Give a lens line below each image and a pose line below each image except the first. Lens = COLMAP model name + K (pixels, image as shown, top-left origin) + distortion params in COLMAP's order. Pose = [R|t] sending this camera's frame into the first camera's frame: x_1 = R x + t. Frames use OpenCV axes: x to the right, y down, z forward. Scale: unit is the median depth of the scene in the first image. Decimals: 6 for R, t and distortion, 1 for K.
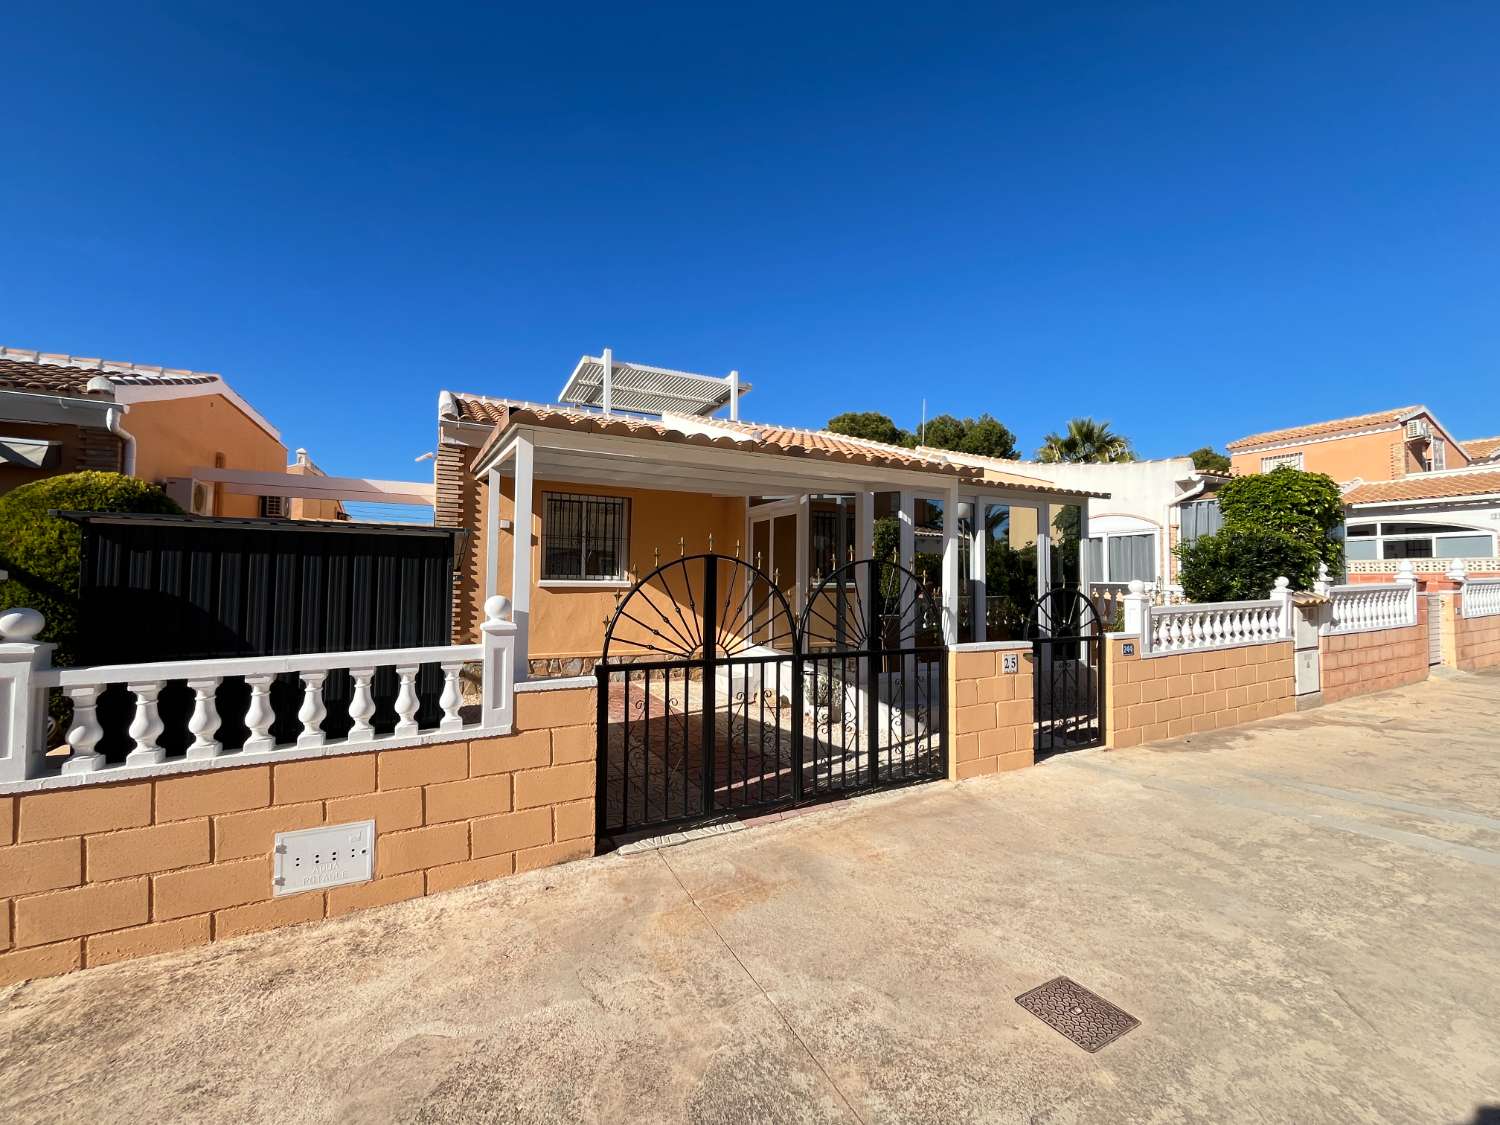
lens RADIAL K [[611.4, 0, 748.5], [0, 611.4, 560.7], [0, 0, 1]] dist [-0.003084, -0.000338]
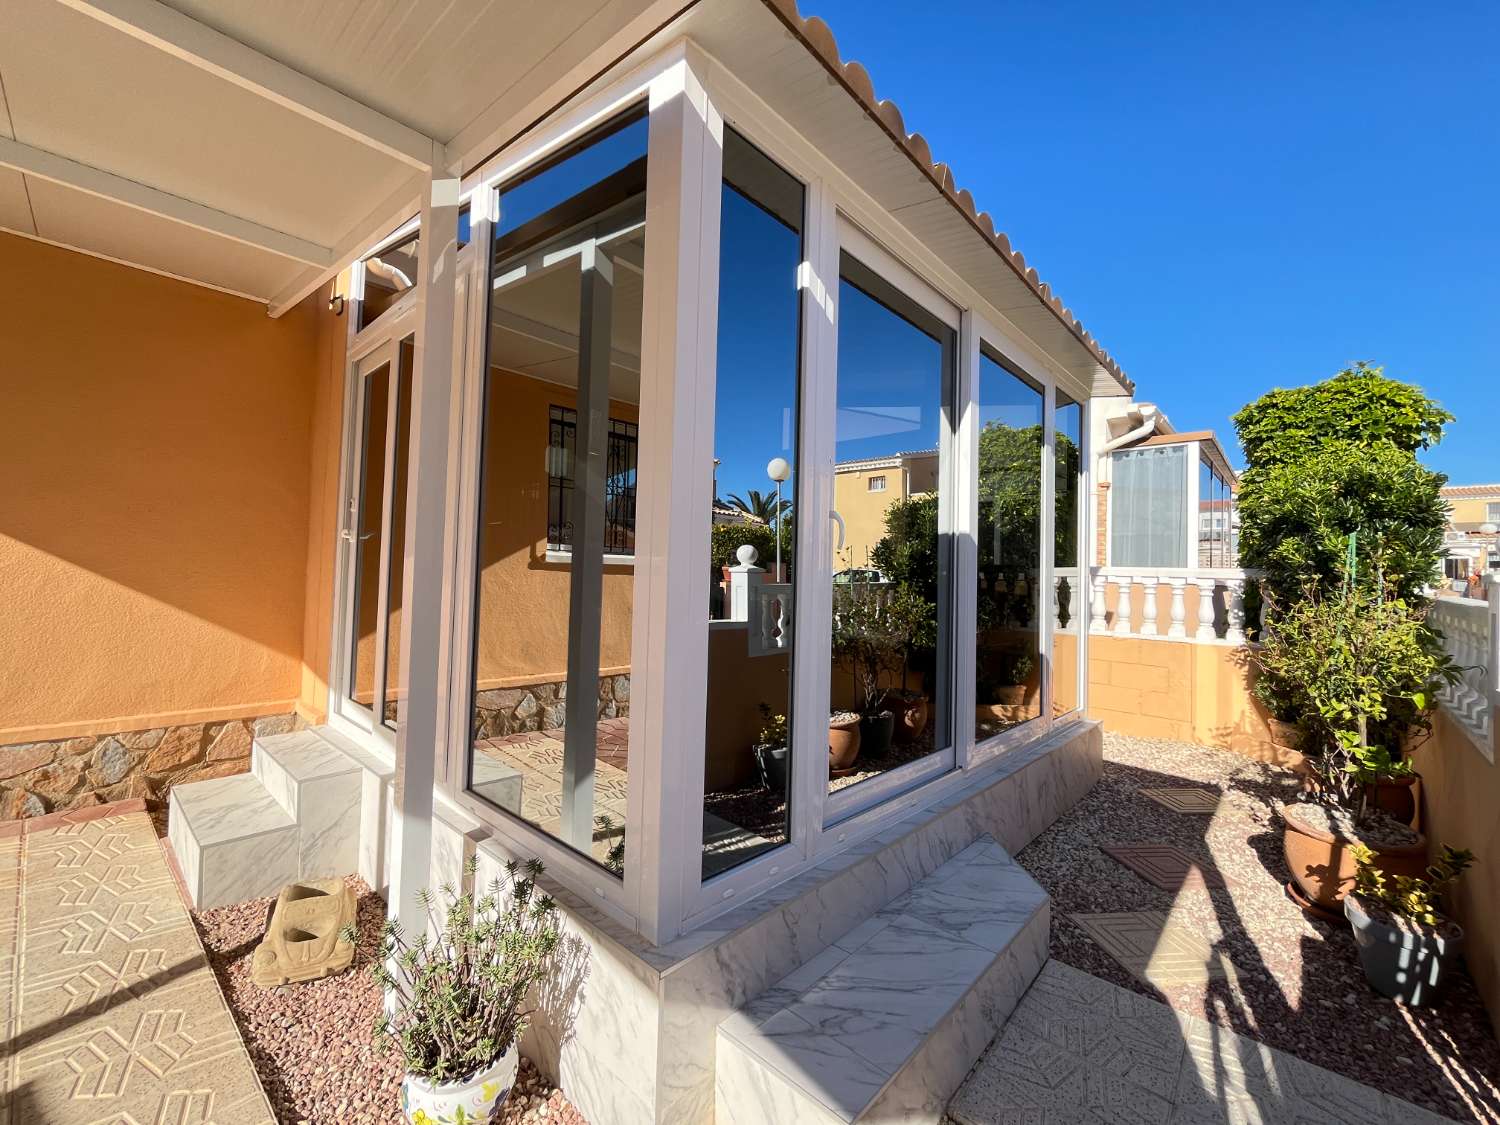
lens RADIAL K [[608.6, 0, 751.9], [0, 608.6, 561.8], [0, 0, 1]] dist [0.002139, 0.000258]
pose [[0.934940, 0.026666, 0.353802, 0.155746], [-0.032974, 0.999386, 0.011811, 0.061881], [-0.353270, -0.022709, 0.935246, 0.883822]]
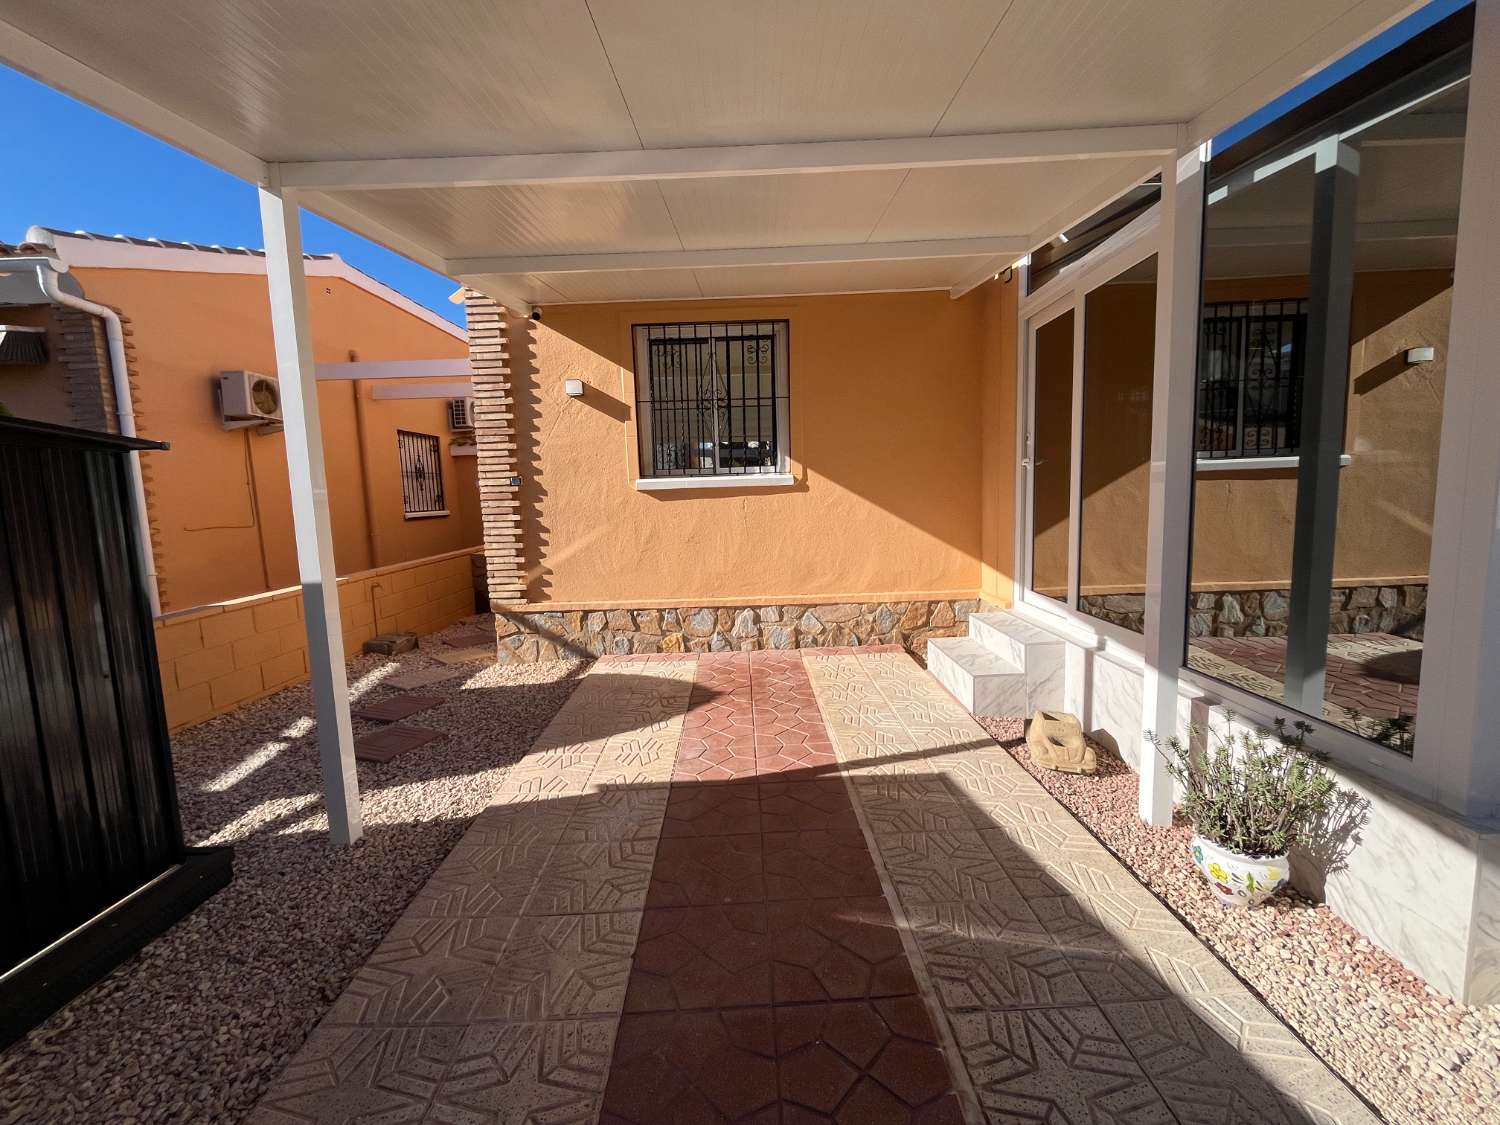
lens RADIAL K [[611.4, 0, 748.5], [0, 611.4, 560.7], [0, 0, 1]] dist [-0.003084, -0.000338]
pose [[0.887034, 0.010410, -0.461587, 0.045805], [0.059593, 0.988802, 0.136820, 0.051737], [0.457842, -0.148872, 0.876480, 0.749563]]
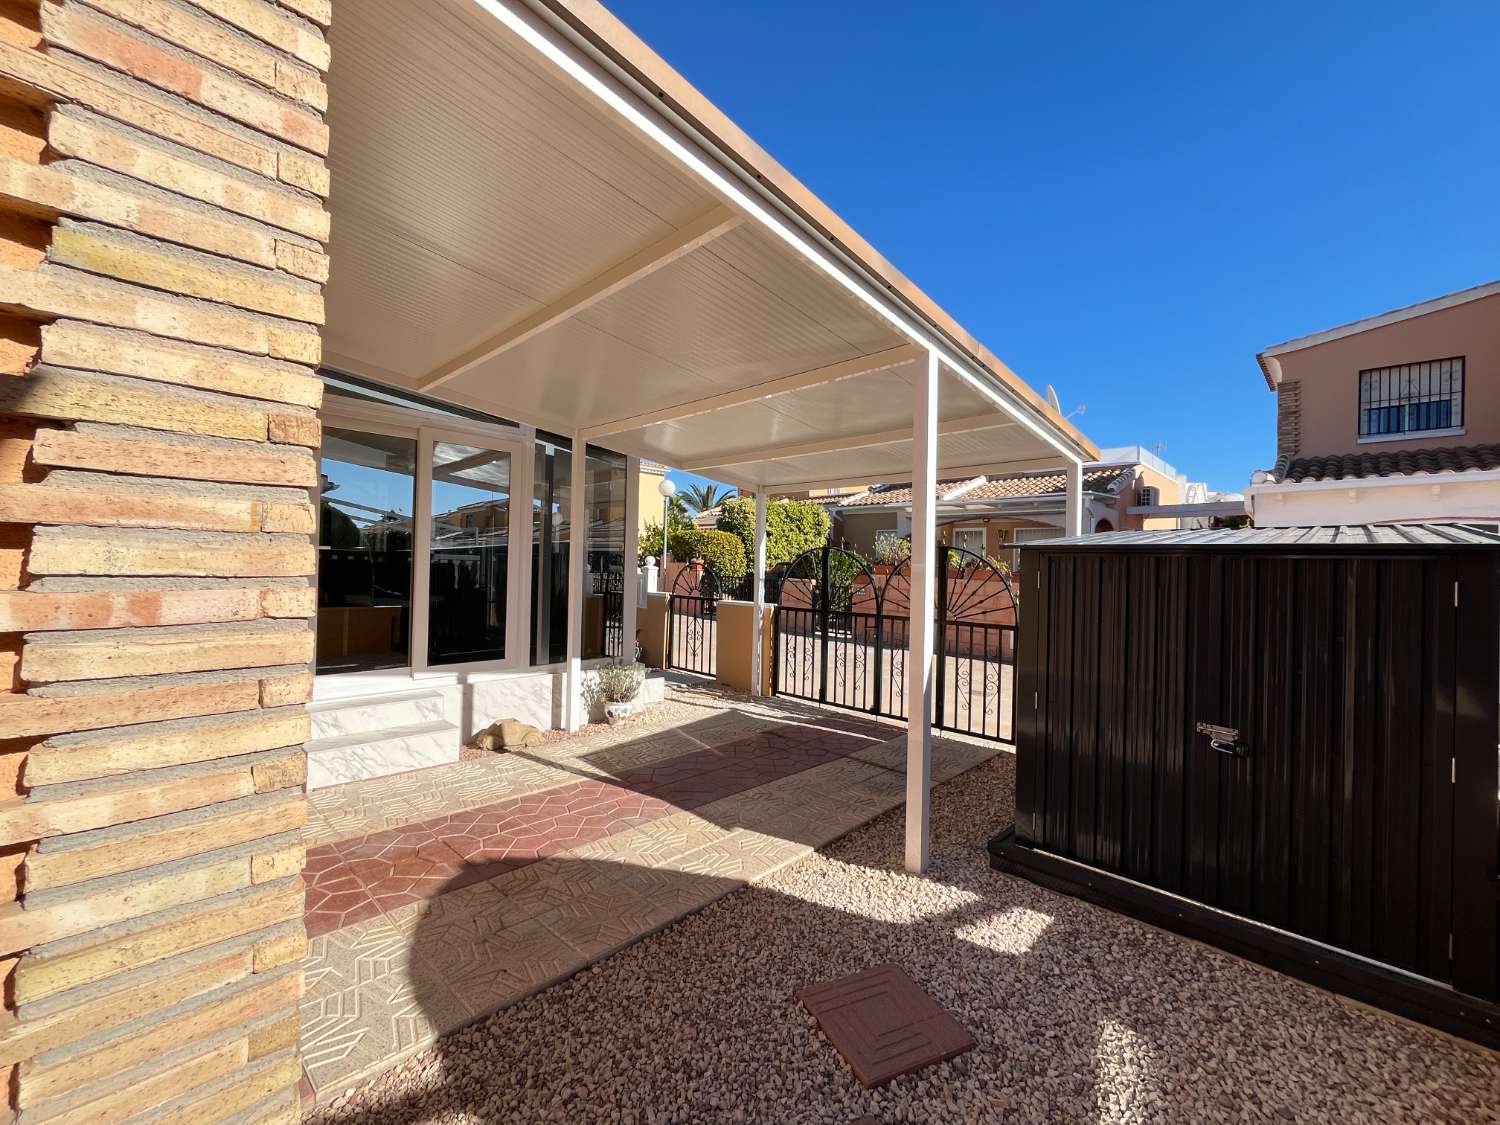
lens RADIAL K [[611.4, 0, 748.5], [0, 611.4, 560.7], [0, 0, 1]] dist [-0.003084, -0.000338]
pose [[-0.332782, -0.010778, 0.942942, -0.904745], [-0.066195, 0.997735, -0.011957, 0.043393], [-0.940678, -0.066397, -0.332742, 1.332540]]
